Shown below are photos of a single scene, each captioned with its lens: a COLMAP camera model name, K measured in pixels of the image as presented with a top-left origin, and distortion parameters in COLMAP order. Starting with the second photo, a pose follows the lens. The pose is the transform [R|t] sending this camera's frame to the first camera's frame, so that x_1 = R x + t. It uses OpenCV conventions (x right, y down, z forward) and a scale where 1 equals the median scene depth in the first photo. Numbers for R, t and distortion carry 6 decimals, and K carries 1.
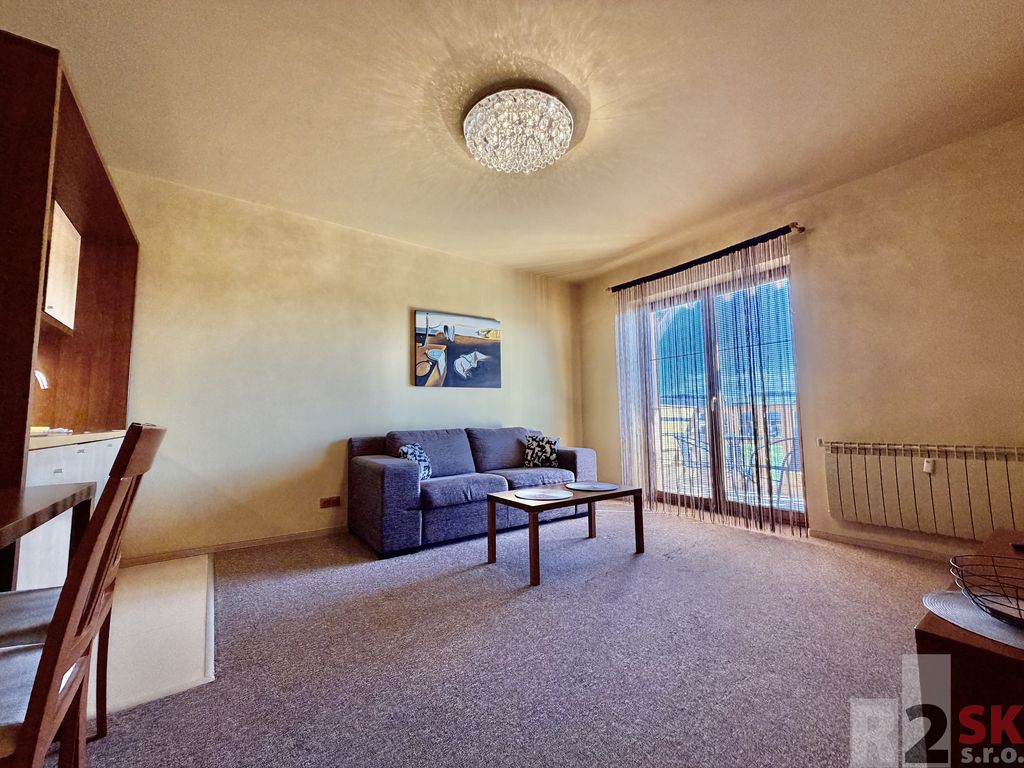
lens RADIAL K [[408.8, 0, 508.6], [0, 408.8, 383.4], [0, 0, 1]] dist [0.003414, -0.001401]
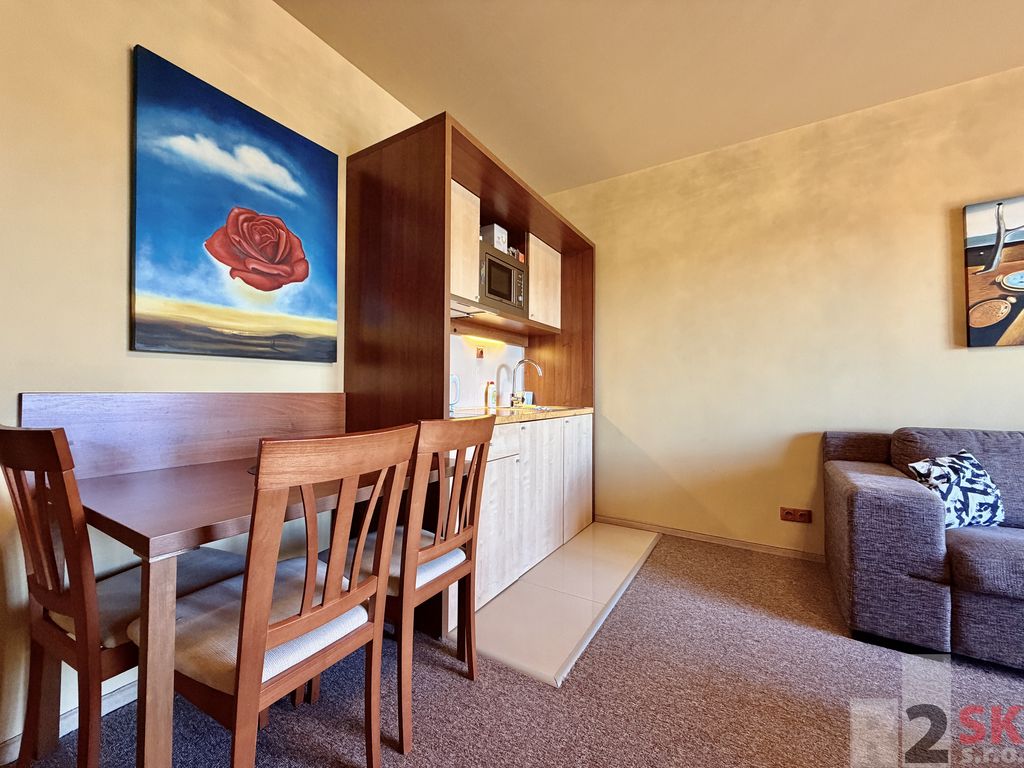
lens RADIAL K [[408.8, 0, 505.8], [0, 408.8, 384.6], [0, 0, 1]] dist [0.003414, -0.001401]
pose [[0.381861, 0.001207, -0.924219, 0.041301], [0.070560, 0.997043, 0.030456, -0.004033], [0.921523, -0.076843, 0.380646, 0.221101]]
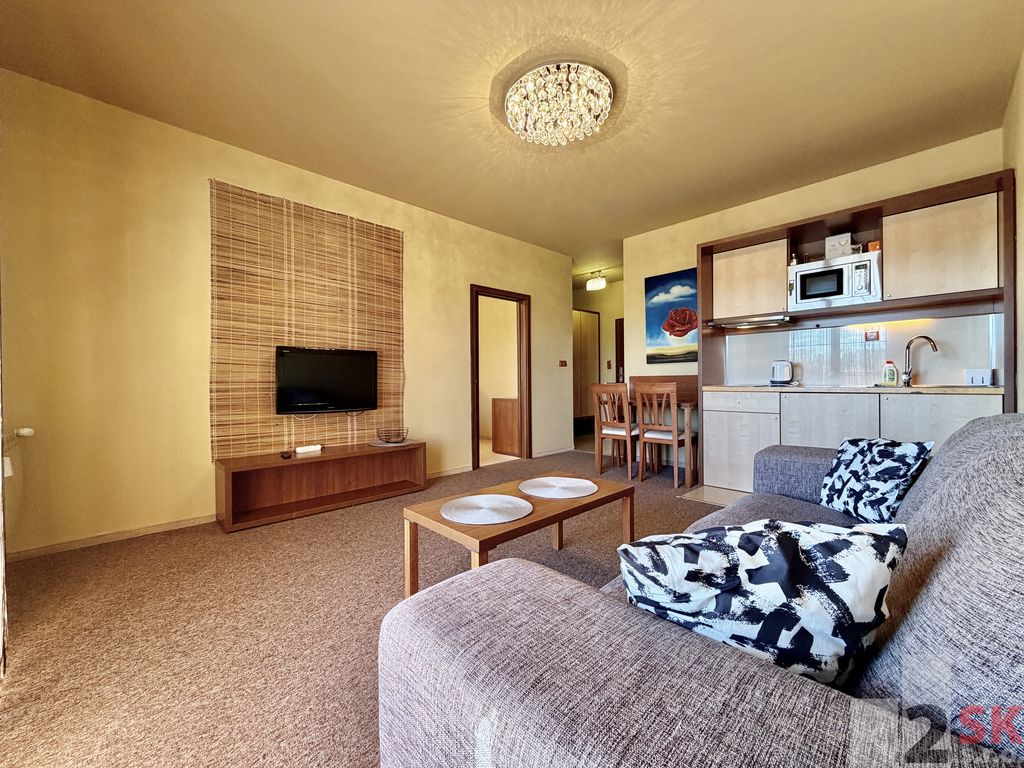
lens RADIAL K [[408.8, 0, 508.4], [0, 408.8, 383.6], [0, 0, 1]] dist [0.003414, -0.001401]
pose [[-0.989090, 0.024311, -0.145295, 0.191824], [0.036183, 0.996167, -0.079638, 0.095360], [0.142802, -0.084026, -0.986178, 1.193426]]
